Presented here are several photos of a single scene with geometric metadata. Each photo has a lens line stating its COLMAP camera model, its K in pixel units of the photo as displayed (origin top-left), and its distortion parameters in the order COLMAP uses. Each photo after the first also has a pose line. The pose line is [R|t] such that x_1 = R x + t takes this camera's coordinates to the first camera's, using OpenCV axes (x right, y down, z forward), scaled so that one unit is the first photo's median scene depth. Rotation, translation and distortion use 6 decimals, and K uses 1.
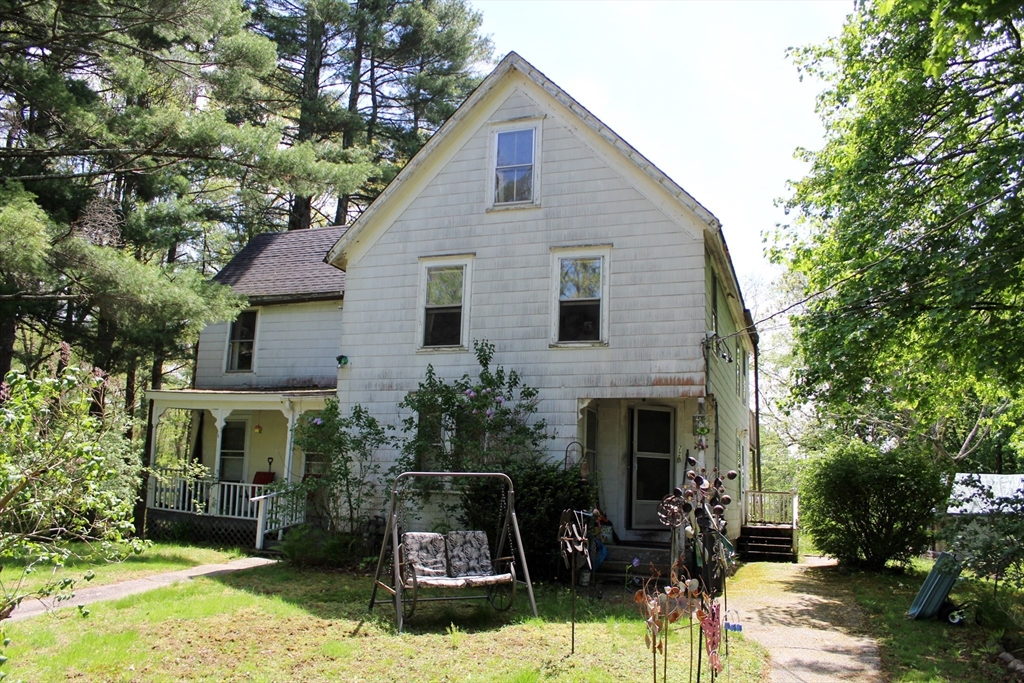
lens RADIAL K [[832.8, 0, 513.2], [0, 832.8, 344.7], [0, 0, 1]] dist [-0.130409, 0.004075]
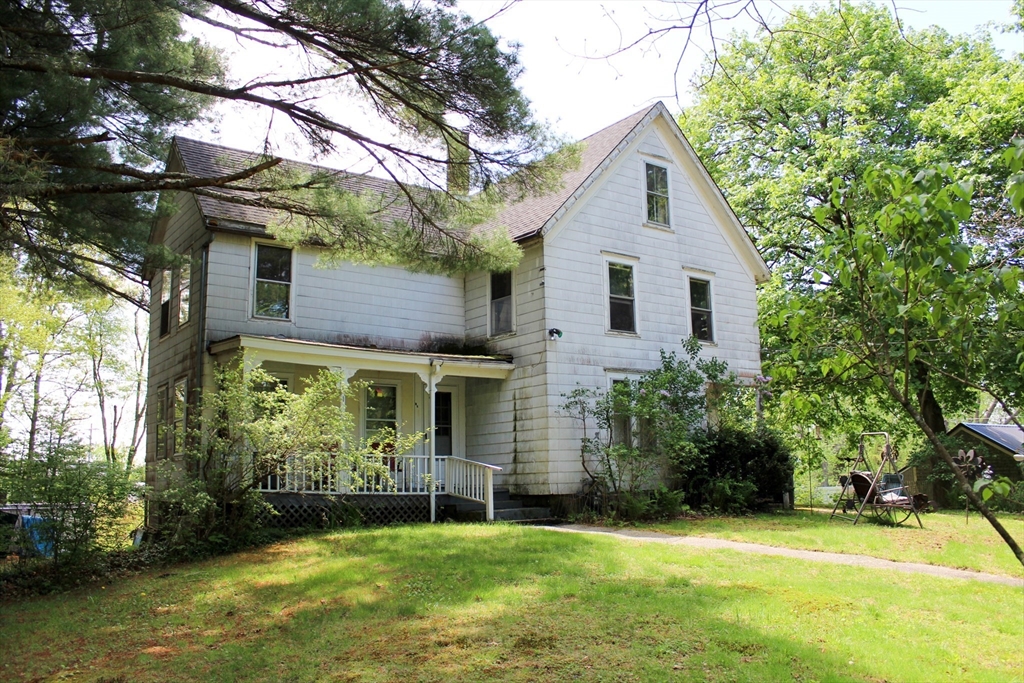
lens RADIAL K [[832.8, 0, 513.2], [0, 832.8, 344.7], [0, 0, 1]] dist [-0.130409, 0.004075]
pose [[0.544165, 0.073821, 0.835724, -1.128218], [-0.117579, 0.993001, -0.011154, 0.051014], [-0.830698, -0.092194, 0.549036, 0.458480]]
